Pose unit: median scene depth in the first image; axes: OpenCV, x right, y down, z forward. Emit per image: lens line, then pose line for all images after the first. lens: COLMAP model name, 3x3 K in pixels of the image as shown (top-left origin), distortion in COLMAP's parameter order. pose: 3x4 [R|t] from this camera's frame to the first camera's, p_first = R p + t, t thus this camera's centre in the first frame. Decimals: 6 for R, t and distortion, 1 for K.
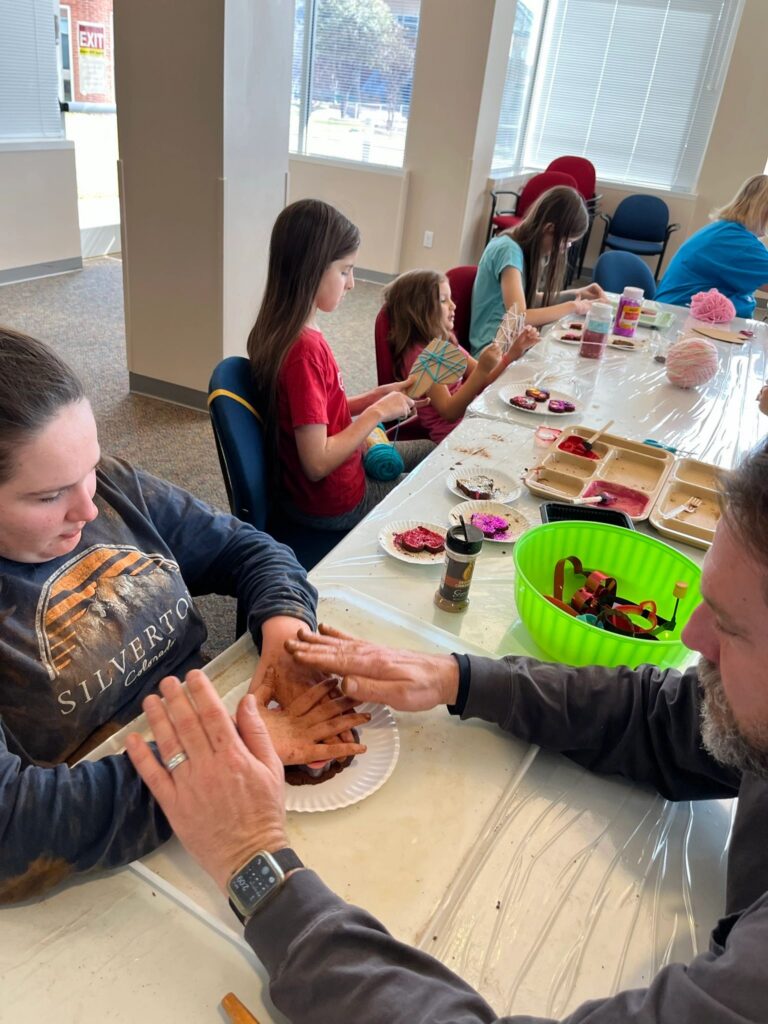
lens RADIAL K [[807.8, 0, 386.6], [0, 807.8, 497.5], [0, 0, 1]] dist [0.046489, -0.091114]
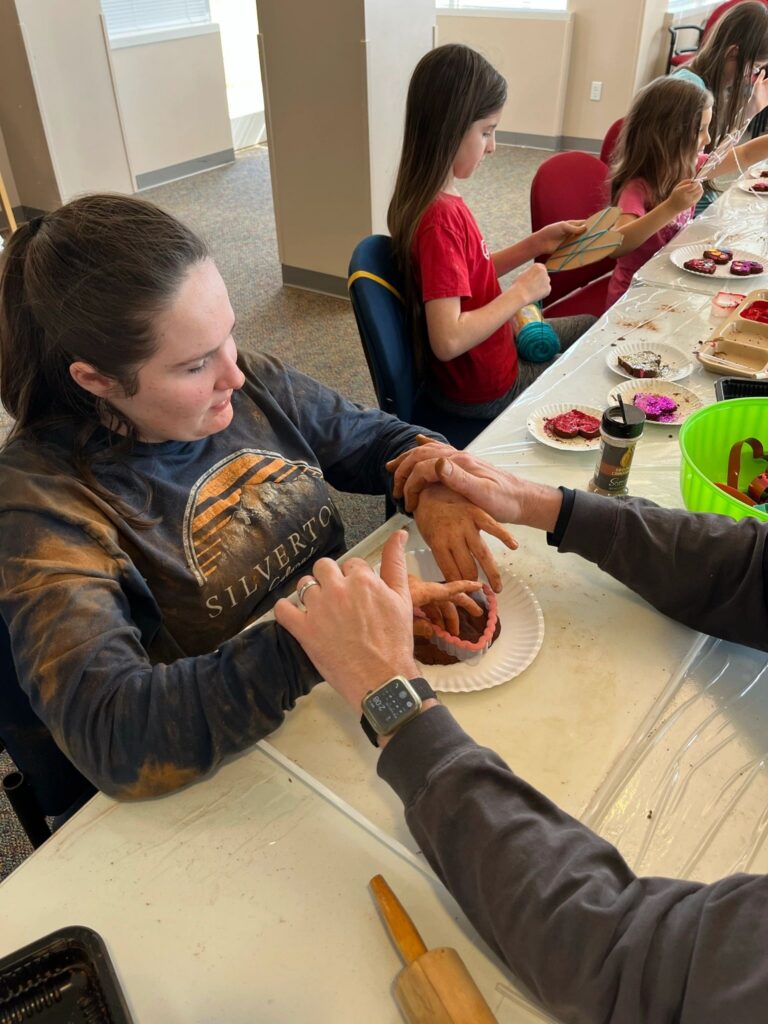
lens RADIAL K [[806.1, 0, 384.0], [0, 806.1, 512.0], [0, 0, 1]] dist [0.041189, -0.073742]
pose [[0.978991, -0.002048, -0.203893, 0.013249], [0.032675, 0.988603, 0.146957, 0.006792], [0.201268, -0.150532, 0.967900, 0.043418]]
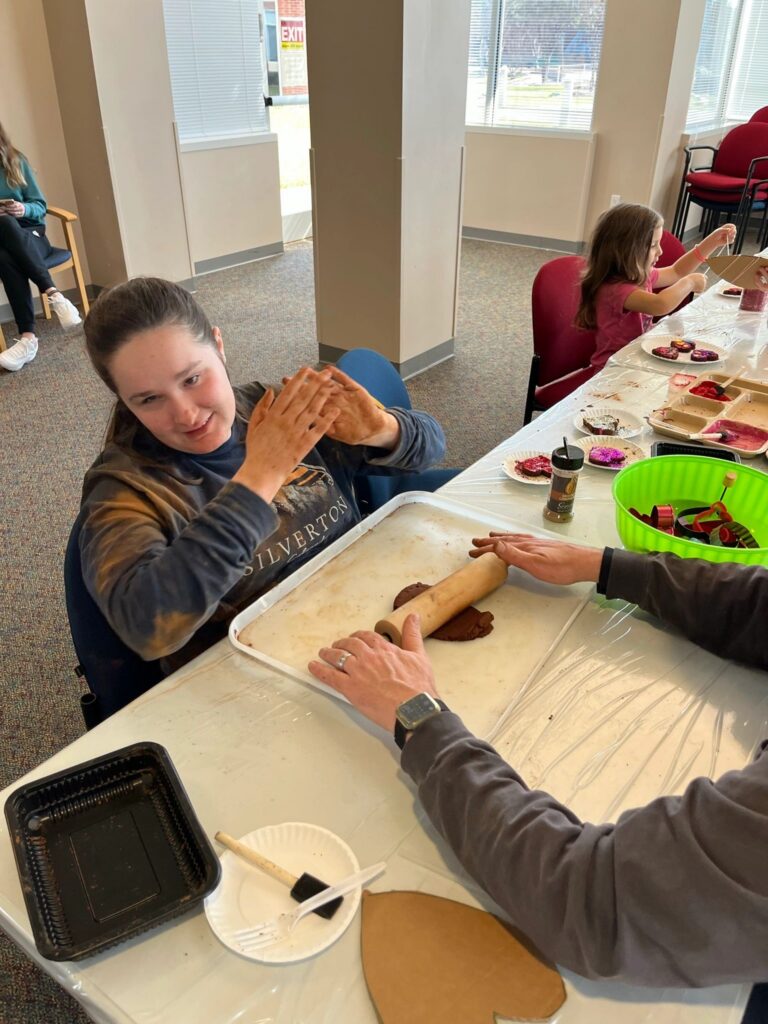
lens RADIAL K [[817.7, 0, 384.0], [0, 817.7, 512.0], [0, 0, 1]] dist [0.009403, 0.002514]
pose [[0.970722, 0.022392, -0.239160, 0.081242], [-0.012731, 0.999042, 0.041867, 0.054514], [0.239868, -0.037596, 0.970077, -0.137945]]
